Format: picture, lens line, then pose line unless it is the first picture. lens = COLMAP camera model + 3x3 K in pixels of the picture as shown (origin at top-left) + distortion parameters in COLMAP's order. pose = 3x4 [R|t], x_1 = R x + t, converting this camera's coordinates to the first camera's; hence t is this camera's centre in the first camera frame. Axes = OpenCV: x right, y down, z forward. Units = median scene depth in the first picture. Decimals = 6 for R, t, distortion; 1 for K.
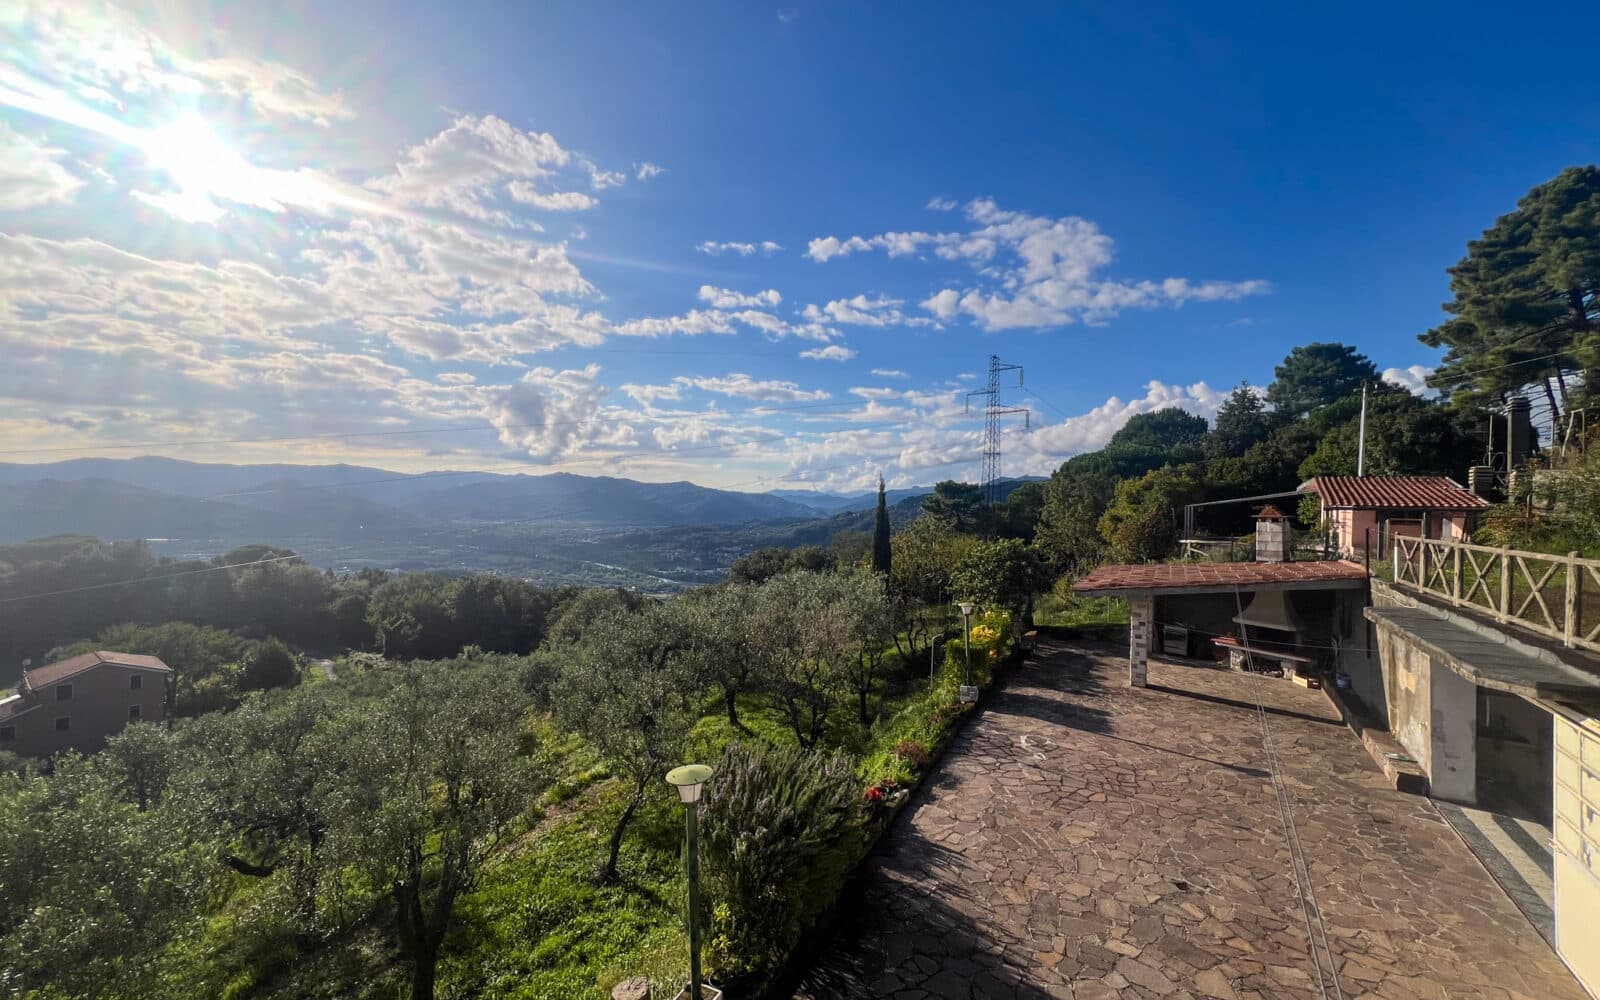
lens RADIAL K [[631.8, 0, 800.0], [0, 631.8, 500.0], [0, 0, 1]] dist [0.000886, 0.000135]
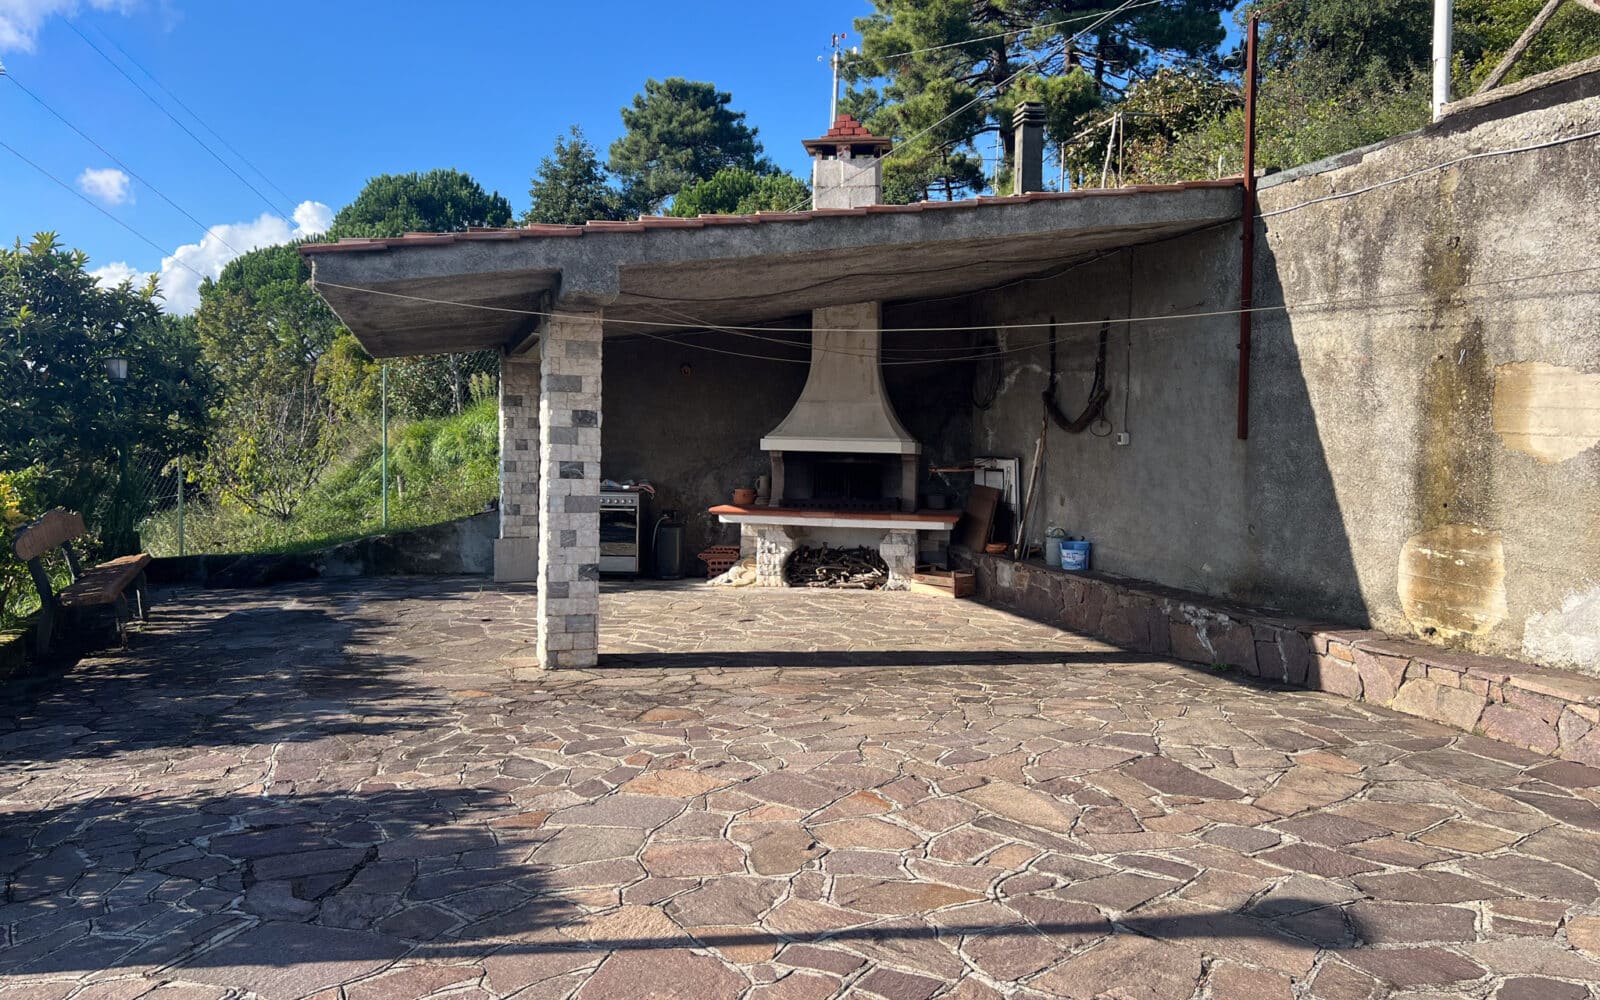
lens RADIAL K [[1160.3, 0, 800.0], [0, 1160.3, 500.0], [0, 0, 1]] dist [0.004612, 0.000257]
pose [[0.658562, -0.043416, 0.751273, 0.127938], [-0.003885, 0.998125, 0.061087, 0.101919], [-0.752516, -0.043148, 0.657159, 0.321945]]
